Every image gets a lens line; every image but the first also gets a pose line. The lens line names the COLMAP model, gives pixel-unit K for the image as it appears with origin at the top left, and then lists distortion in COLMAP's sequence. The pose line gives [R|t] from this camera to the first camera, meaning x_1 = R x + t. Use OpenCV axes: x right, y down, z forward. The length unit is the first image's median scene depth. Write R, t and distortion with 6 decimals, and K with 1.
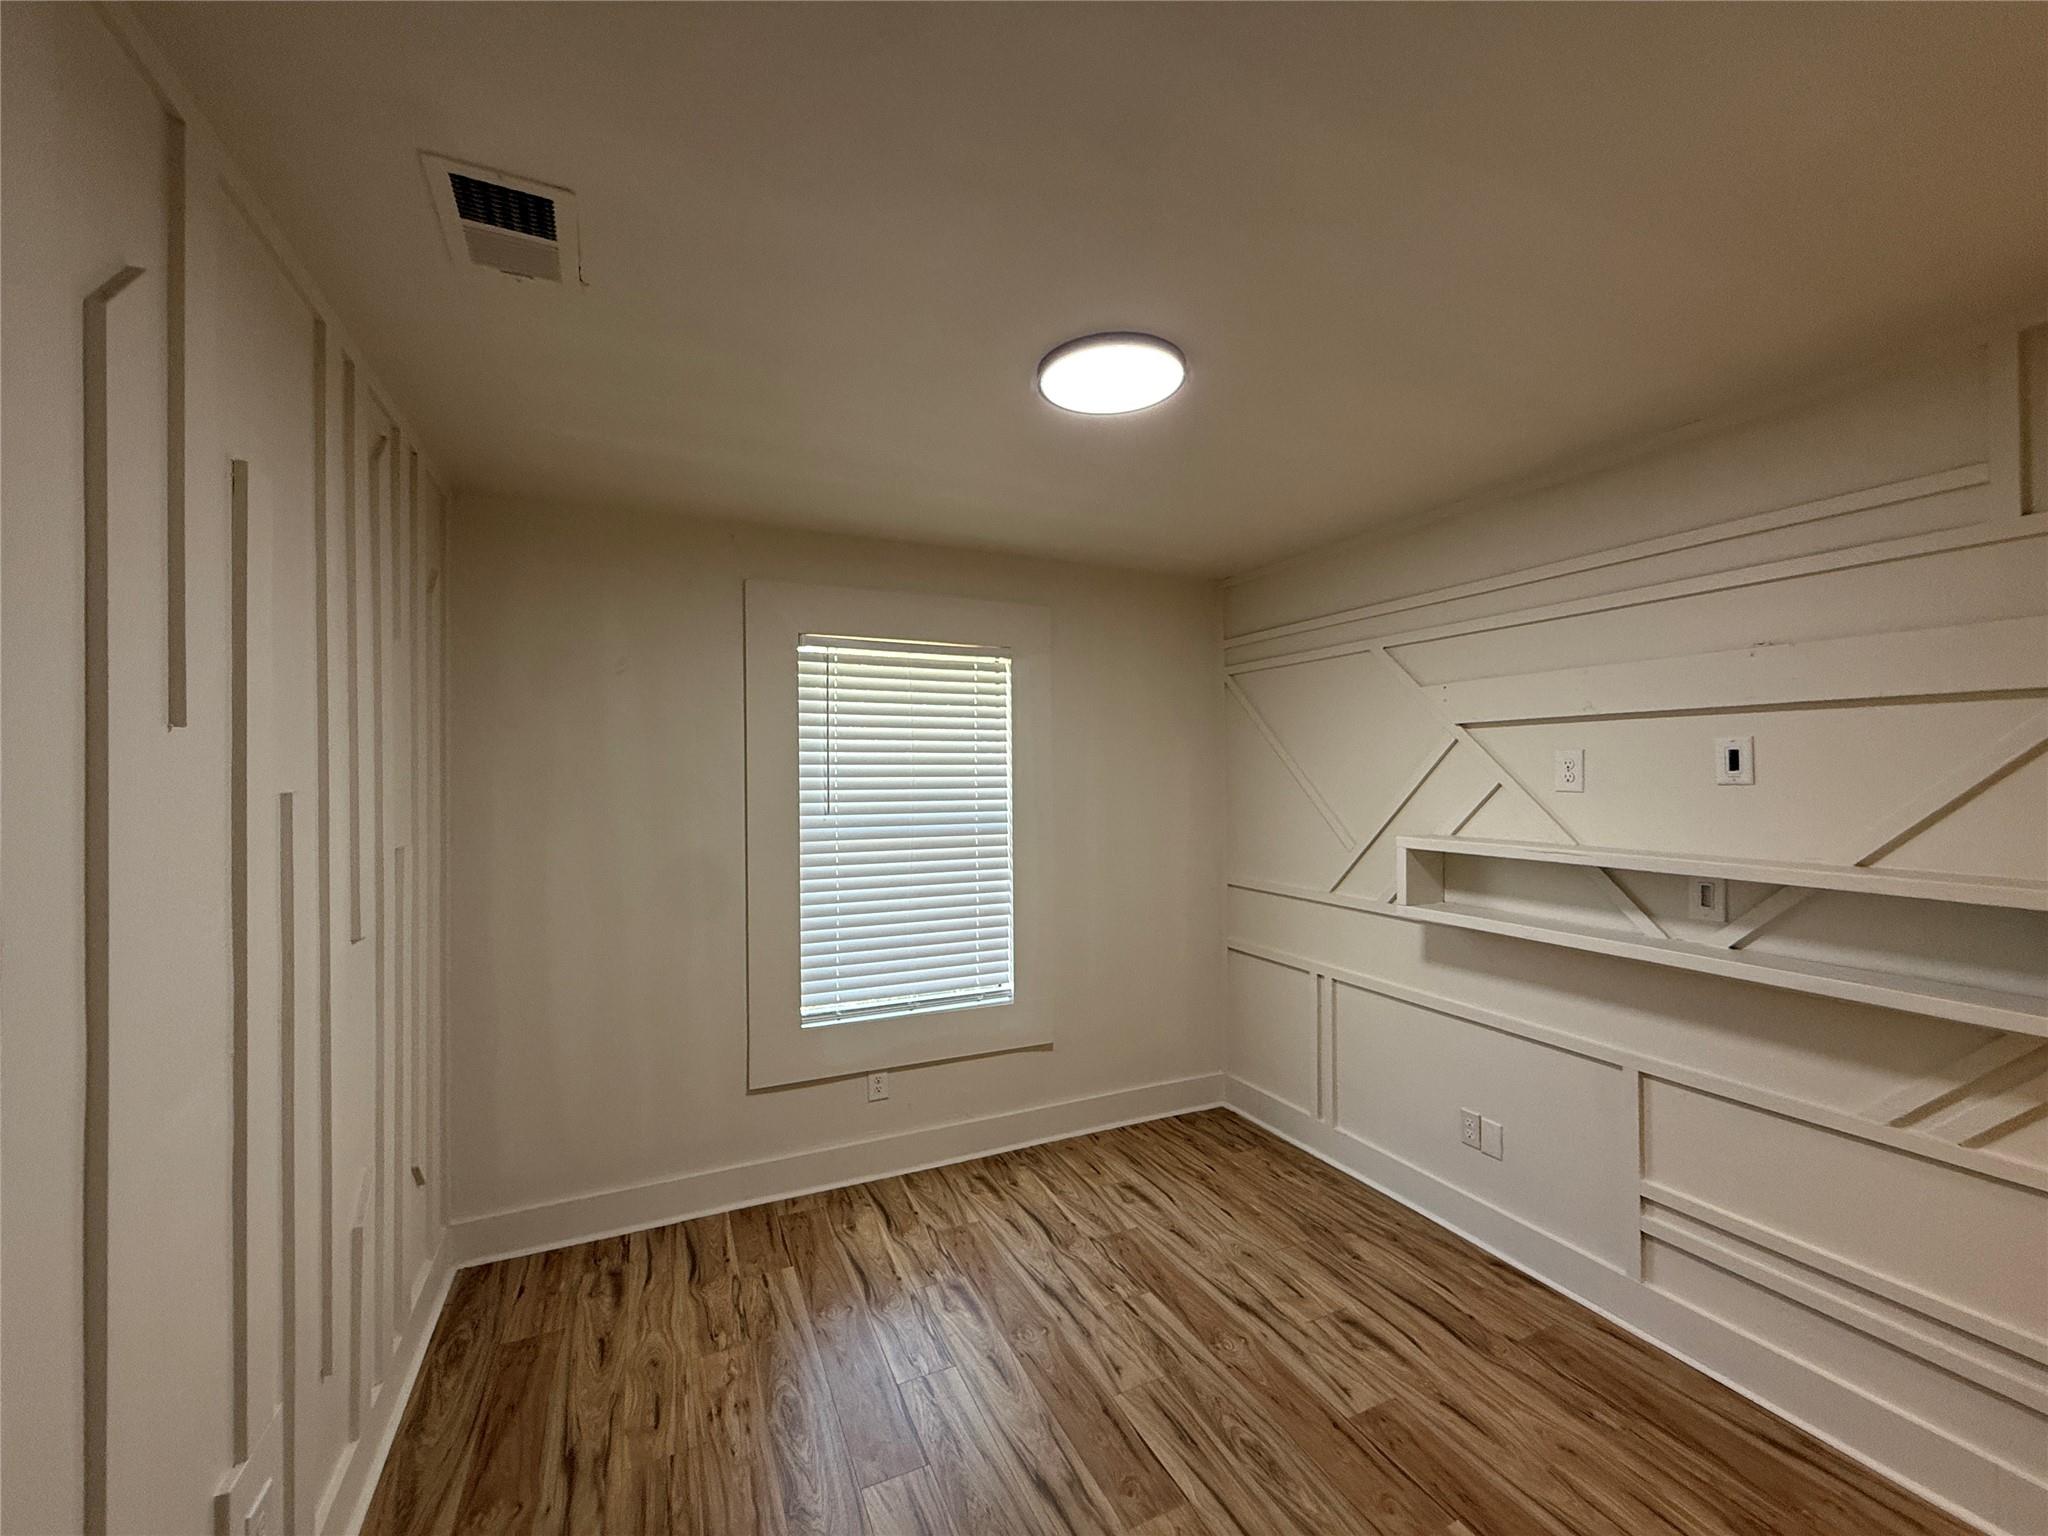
lens RADIAL K [[818.2, 0, 1011.7], [0, 818.2, 769.4], [0, 0, 1]] dist [-0.001343, 0.000805]
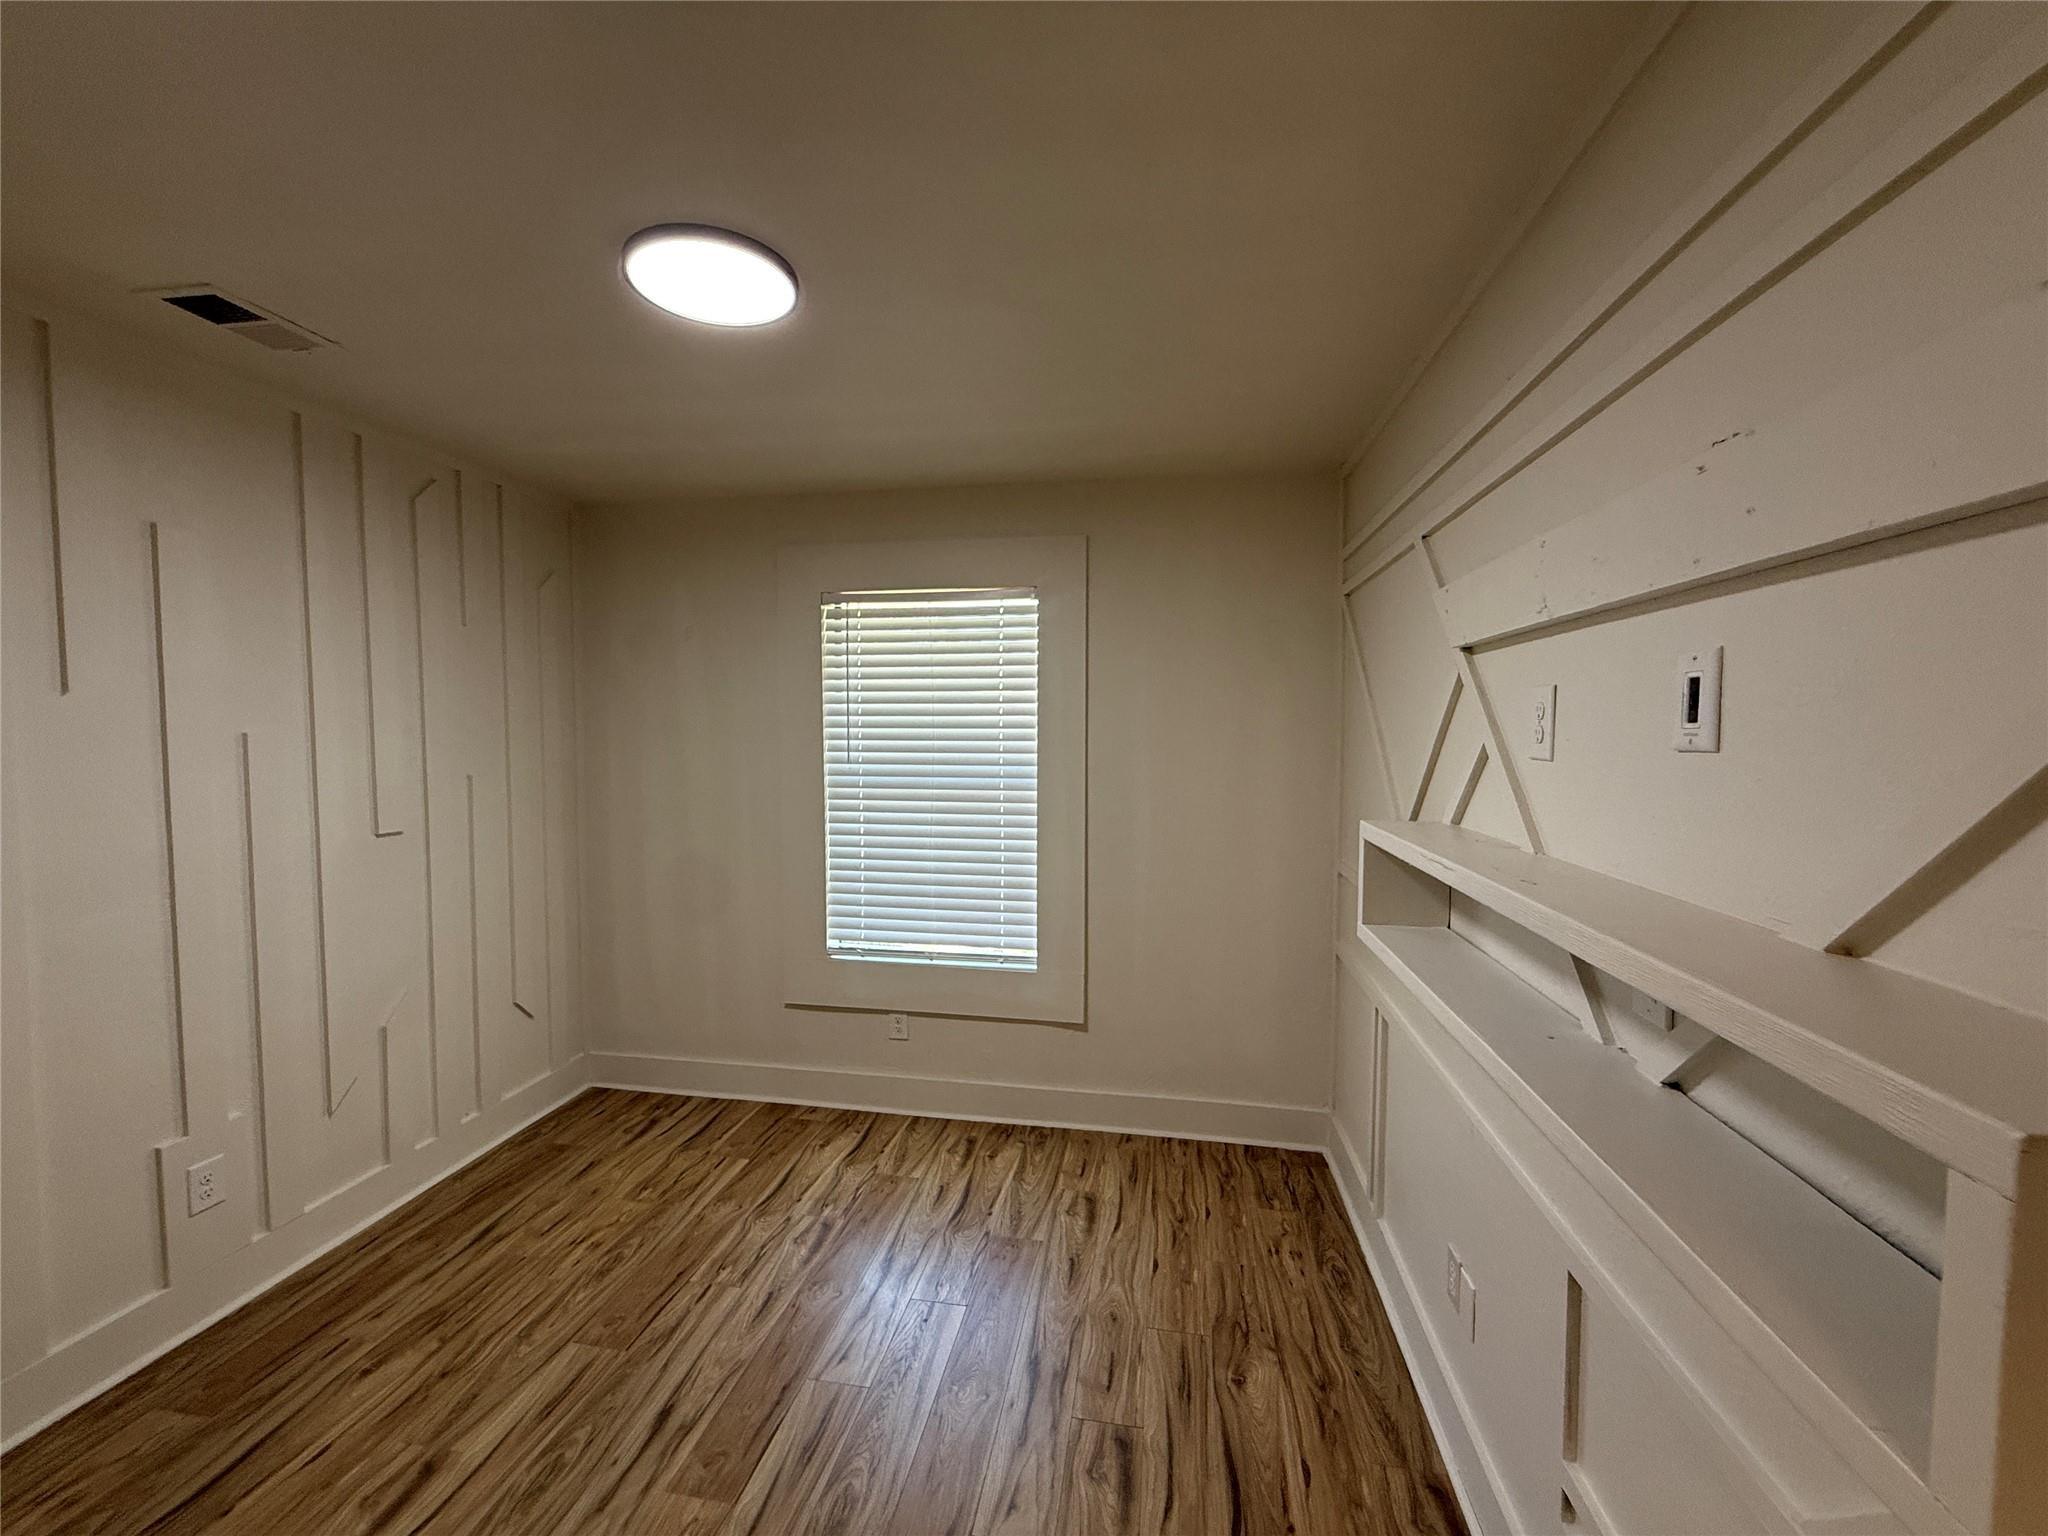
lens RADIAL K [[818.2, 0, 1019.9], [0, 818.2, 771.4], [0, 0, 1]] dist [-0.001343, 0.000805]
pose [[0.821319, 0.036164, -0.569322, 0.580045], [-0.002224, 0.998184, 0.060197, 0.001658], [0.570465, -0.048175, 0.819908, 0.270316]]
